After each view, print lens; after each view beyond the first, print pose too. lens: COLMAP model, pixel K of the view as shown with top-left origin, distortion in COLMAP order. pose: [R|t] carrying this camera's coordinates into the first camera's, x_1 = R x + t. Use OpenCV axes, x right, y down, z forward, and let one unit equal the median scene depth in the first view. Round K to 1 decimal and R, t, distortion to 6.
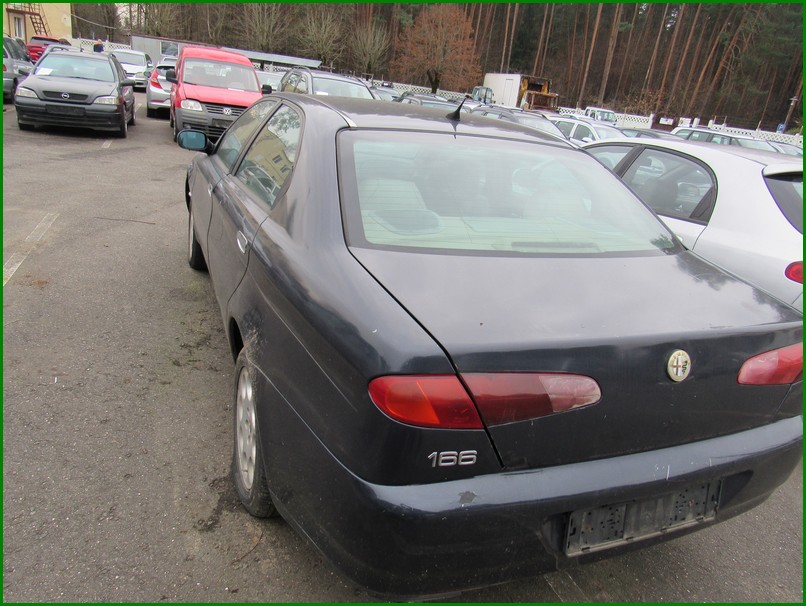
lens RADIAL K [[570.2, 0, 396.5], [0, 570.2, 301.5], [0, 0, 1]] dist [-0.016692, -0.003916]
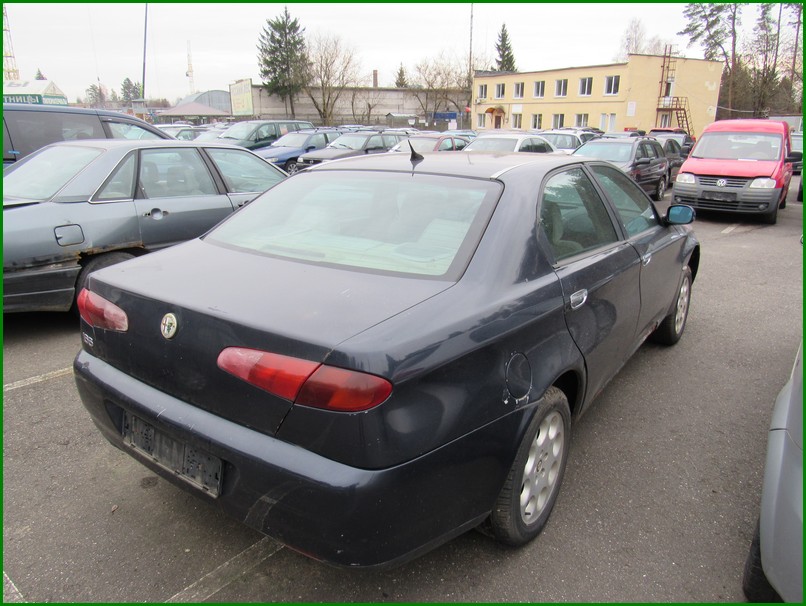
lens RADIAL K [[570.2, 0, 396.5], [0, 570.2, 301.5], [0, 0, 1]] dist [-0.016692, -0.003916]
pose [[0.517105, 0.126864, -0.846468, 0.245313], [-0.244401, 0.969666, -0.003975, -0.007888], [0.820287, 0.208933, 0.532425, 0.097774]]
